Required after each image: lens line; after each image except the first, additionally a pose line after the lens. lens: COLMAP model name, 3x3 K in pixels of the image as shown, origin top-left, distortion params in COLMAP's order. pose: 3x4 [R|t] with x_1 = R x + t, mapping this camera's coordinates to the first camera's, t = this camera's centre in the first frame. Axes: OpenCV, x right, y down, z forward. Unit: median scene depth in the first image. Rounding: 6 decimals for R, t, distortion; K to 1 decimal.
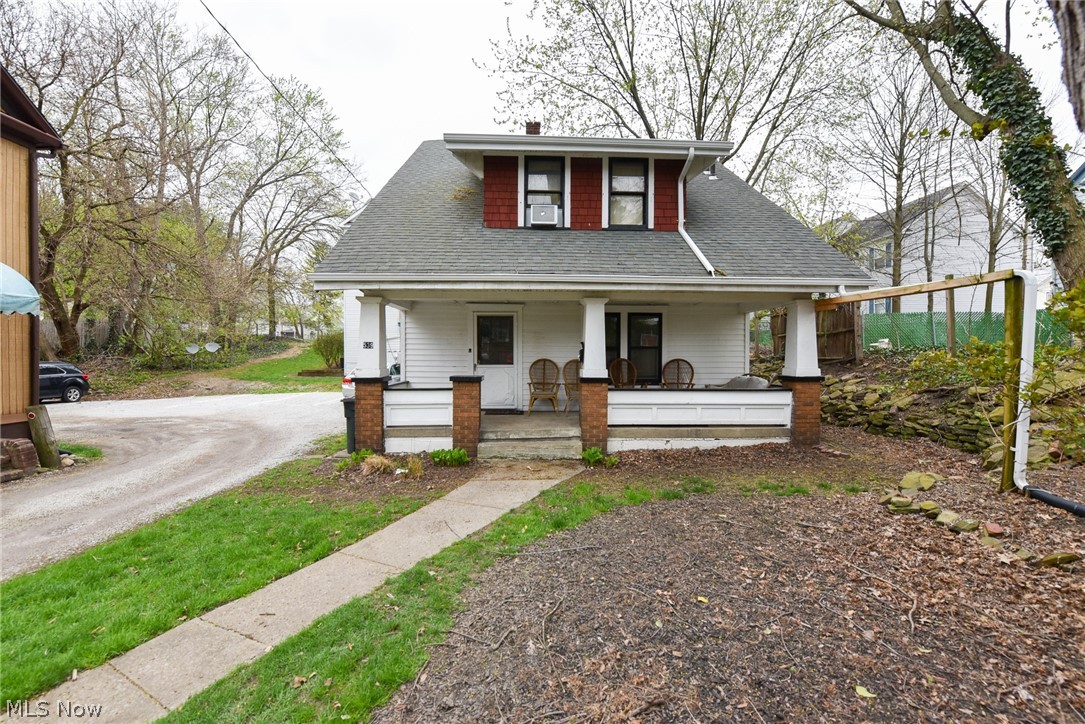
lens RADIAL K [[436.4, 0, 542.5], [0, 436.4, 362.0], [0, 0, 1]] dist [-0.000410, -0.000058]
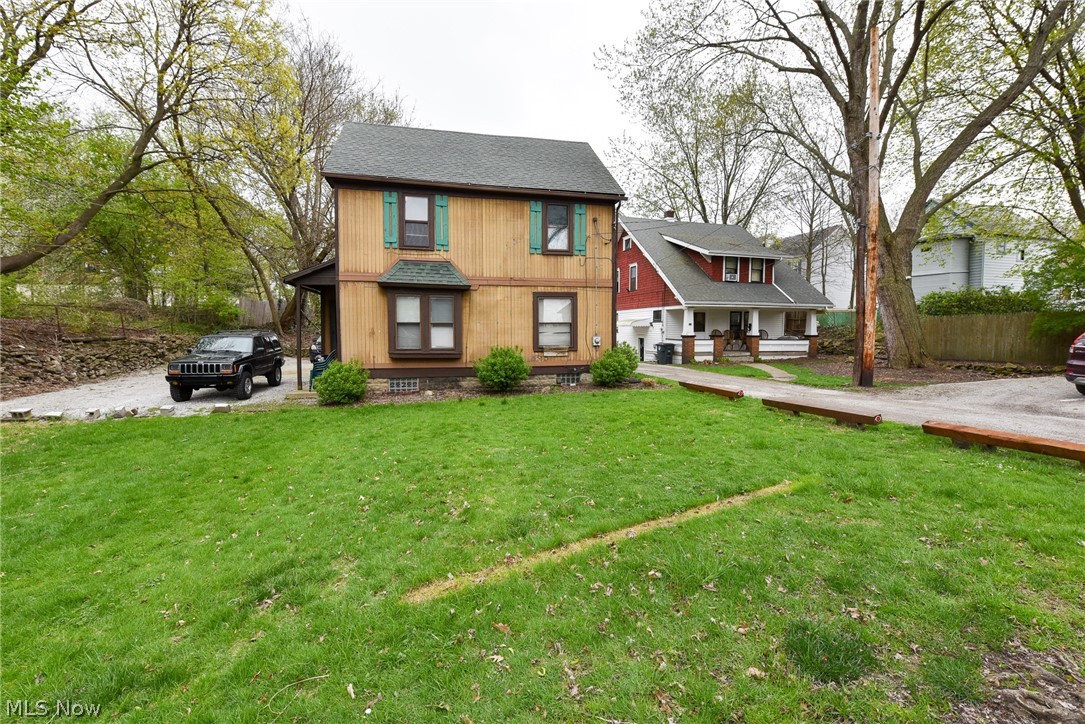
lens RADIAL K [[437.4, 0, 542.5], [0, 437.4, 362.0], [0, 0, 1]] dist [-0.020465, -0.000007]
pose [[0.980338, -0.016987, 0.196595, -1.839641], [0.006150, 0.998434, 0.055604, 0.039709], [-0.197231, -0.053302, 0.978907, -1.598662]]
